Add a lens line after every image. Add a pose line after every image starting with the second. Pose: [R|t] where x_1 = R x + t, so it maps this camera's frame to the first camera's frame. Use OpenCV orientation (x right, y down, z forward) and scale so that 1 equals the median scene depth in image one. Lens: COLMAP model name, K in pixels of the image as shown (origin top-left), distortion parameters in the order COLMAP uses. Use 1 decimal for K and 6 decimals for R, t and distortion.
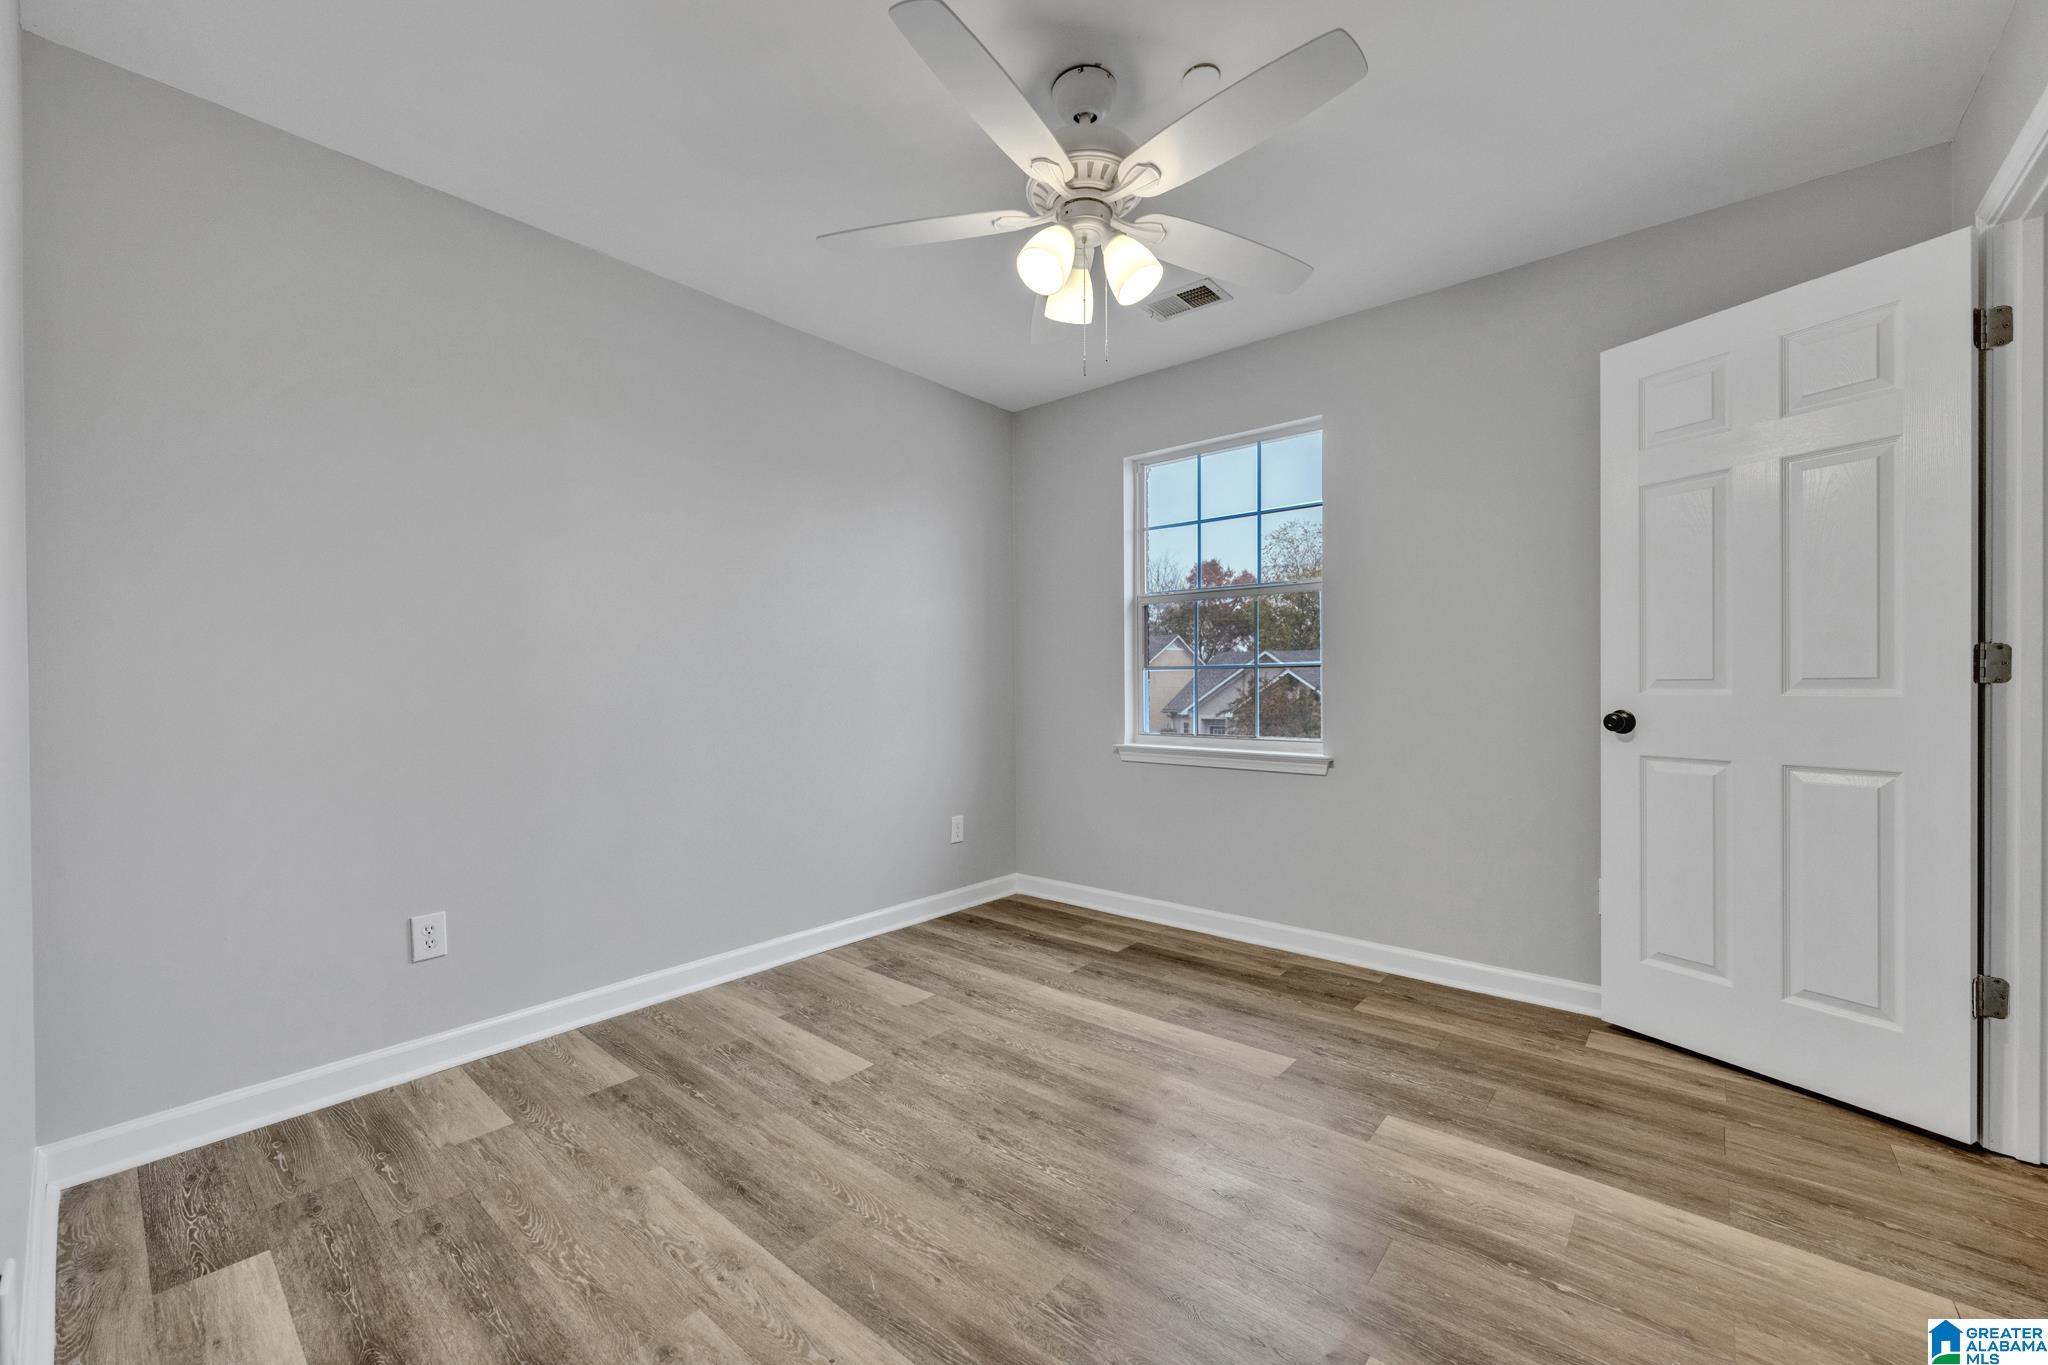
lens RADIAL K [[811.2, 0, 1024.0], [0, 811.2, 682.5], [0, 0, 1]] dist [-0.001059, -0.000041]
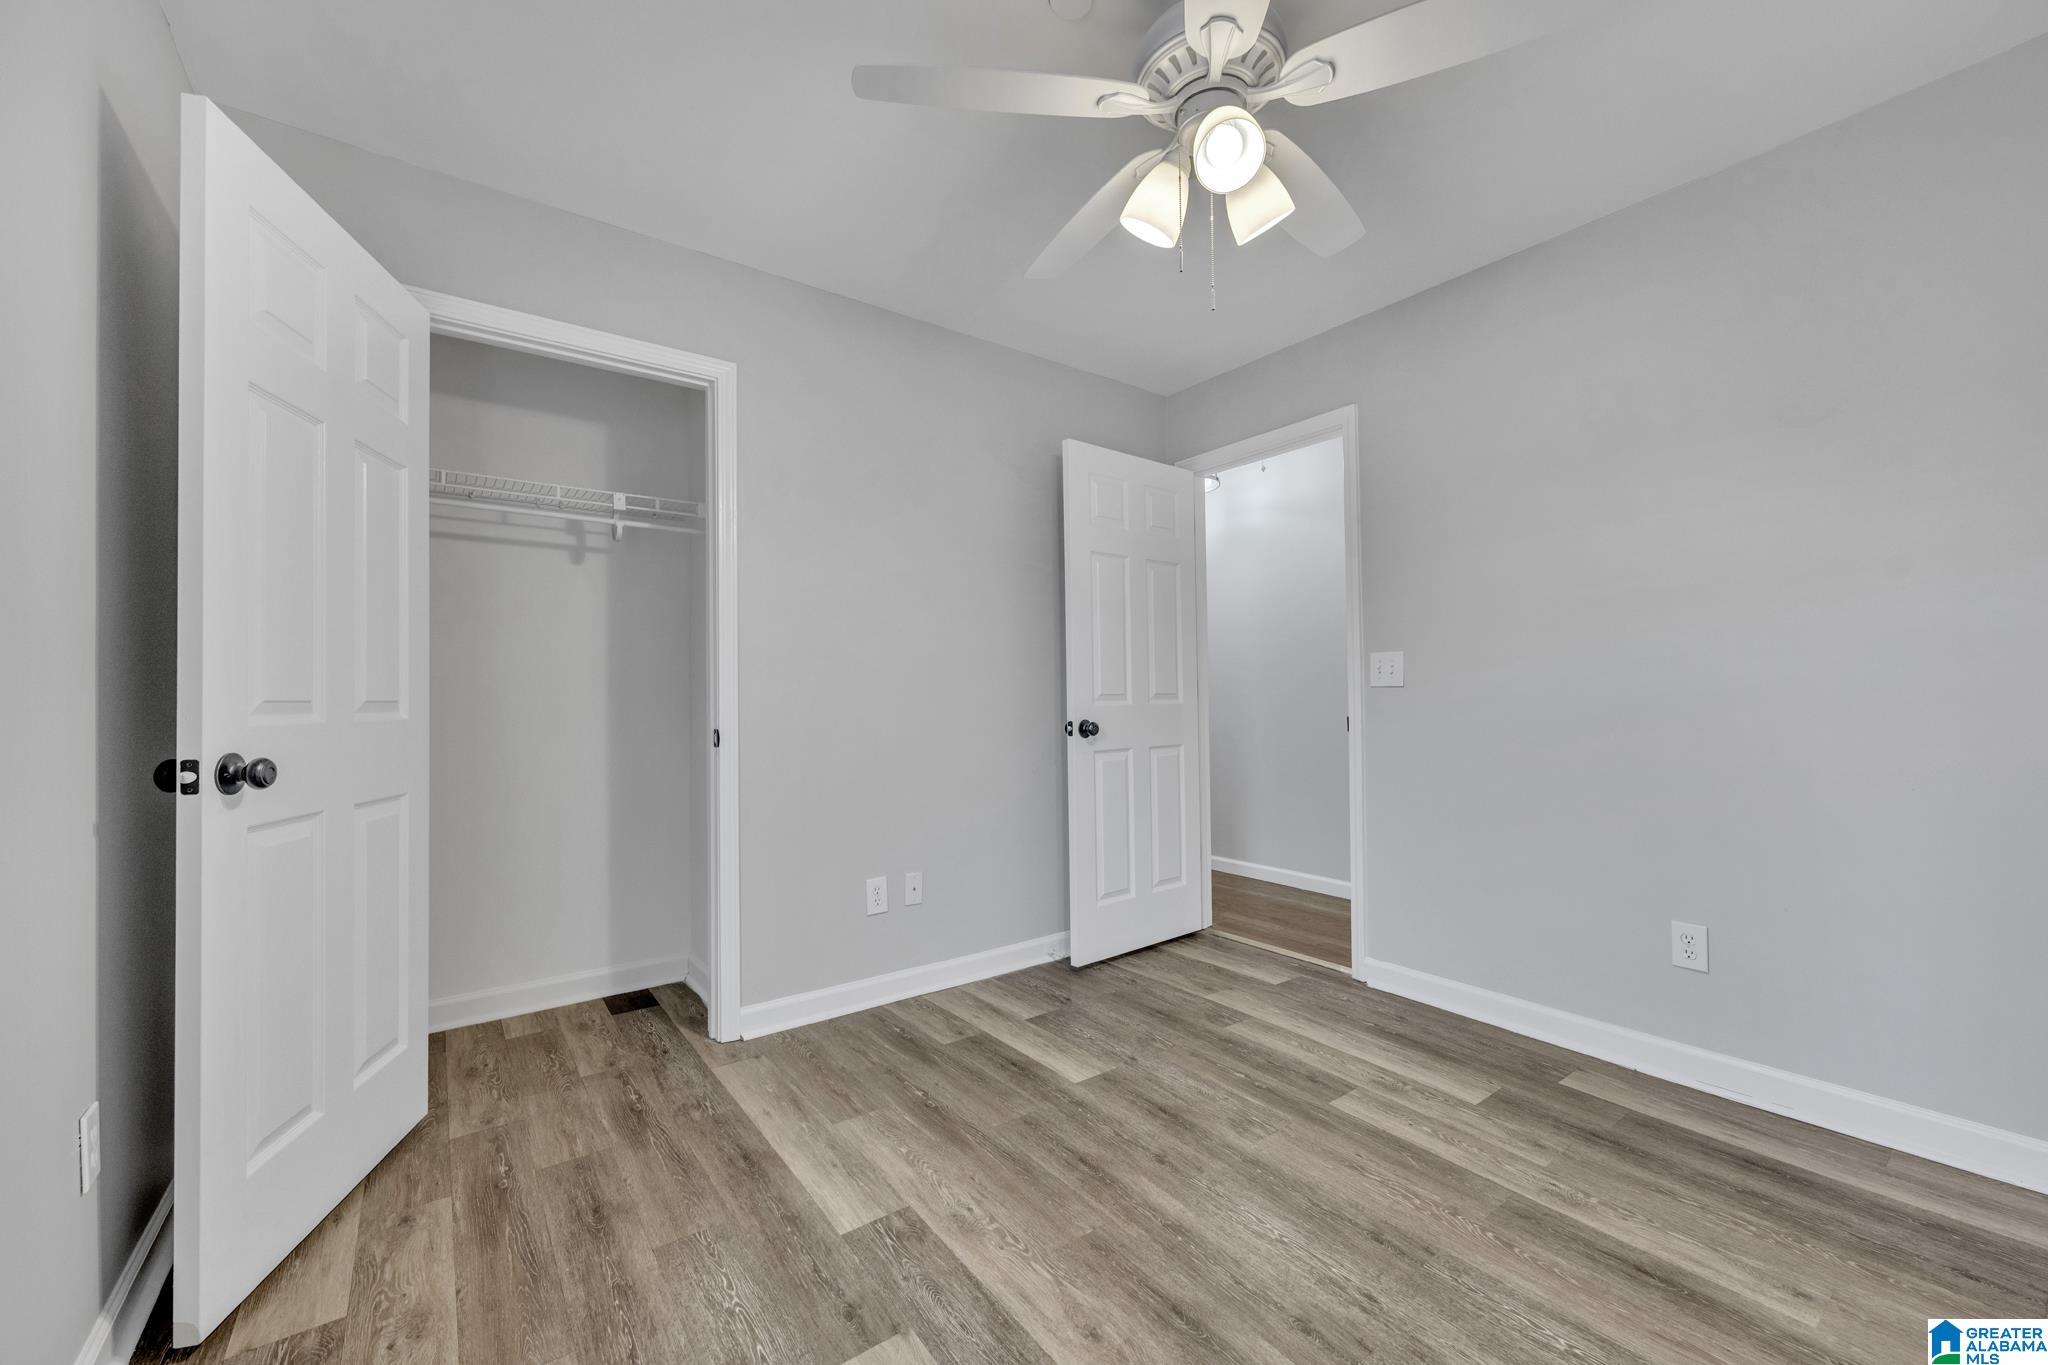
lens RADIAL K [[811.2, 0, 1024.0], [0, 811.2, 682.5], [0, 0, 1]] dist [-0.001059, -0.000041]
pose [[-0.973552, 0.019144, 0.227662, 0.092073], [0.013881, 0.999599, -0.024698, 0.008122], [-0.228043, -0.020885, -0.973427, 2.101826]]
